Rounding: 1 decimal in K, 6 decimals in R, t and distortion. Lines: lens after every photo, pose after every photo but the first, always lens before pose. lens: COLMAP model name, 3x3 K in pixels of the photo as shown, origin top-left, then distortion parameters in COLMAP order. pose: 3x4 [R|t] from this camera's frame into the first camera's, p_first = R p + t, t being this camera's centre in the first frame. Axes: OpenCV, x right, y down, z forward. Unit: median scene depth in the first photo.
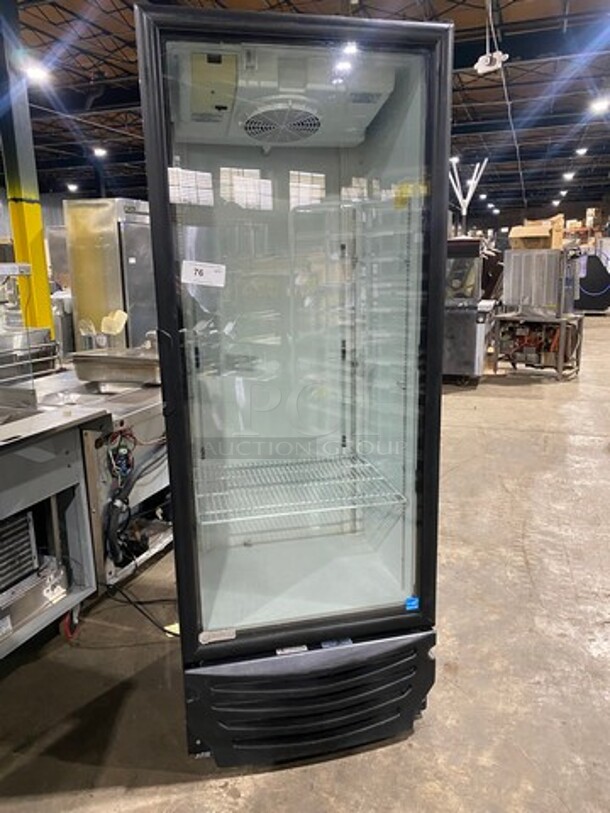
lens RADIAL K [[613.8, 0, 306.3], [0, 613.8, 404.3], [0, 0, 1]] dist [0.010694, -0.006566]
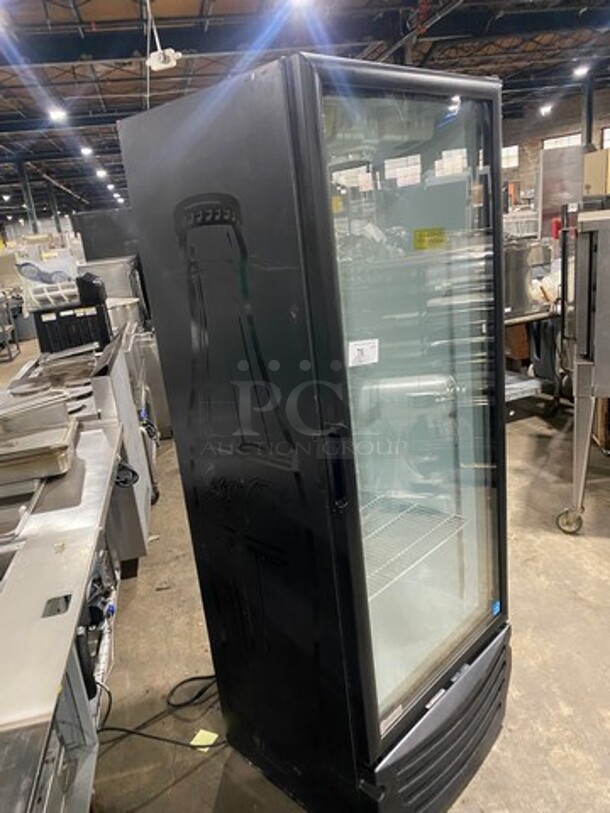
lens RADIAL K [[613.8, 0, 301.1], [0, 613.8, 414.9], [0, 0, 1]] dist [0.010694, -0.006566]
pose [[0.839377, -0.229866, 0.492552, -0.135755], [0.213456, 0.972778, 0.090221, -0.042901], [-0.499883, 0.029409, 0.865594, 0.051205]]
